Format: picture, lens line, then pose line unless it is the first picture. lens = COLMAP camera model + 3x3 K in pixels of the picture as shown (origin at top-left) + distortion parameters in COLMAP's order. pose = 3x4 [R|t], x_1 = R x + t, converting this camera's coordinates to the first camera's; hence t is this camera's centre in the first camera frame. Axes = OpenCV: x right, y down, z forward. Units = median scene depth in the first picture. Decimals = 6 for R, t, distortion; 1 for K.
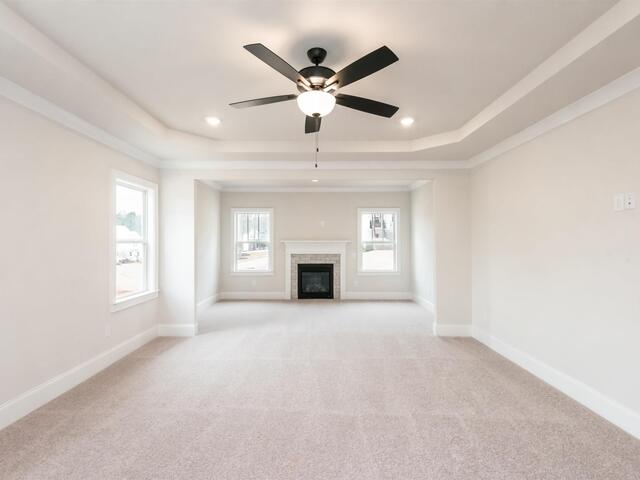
lens RADIAL K [[328.0, 0, 322.9], [0, 328.0, 239.4], [0, 0, 1]] dist [0.014866, -0.009283]
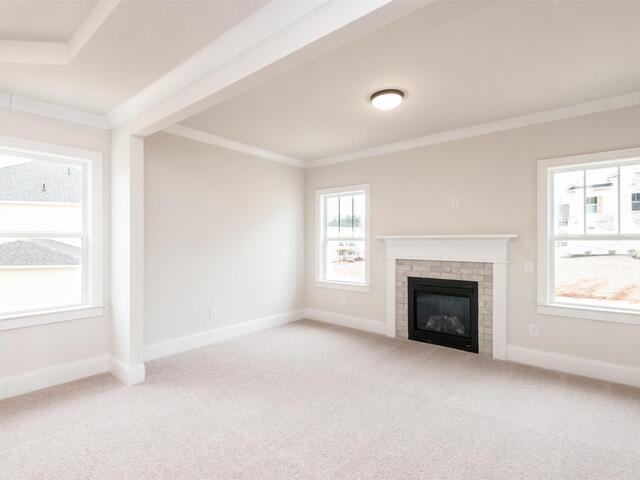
lens RADIAL K [[328.0, 0, 314.7], [0, 328.0, 239.8], [0, 0, 1]] dist [0.014866, -0.009283]
pose [[0.741240, -0.003163, -0.671232, 0.183266], [0.002648, 0.999995, -0.001788, 0.011626], [0.671235, -0.000452, 0.741245, 0.474226]]
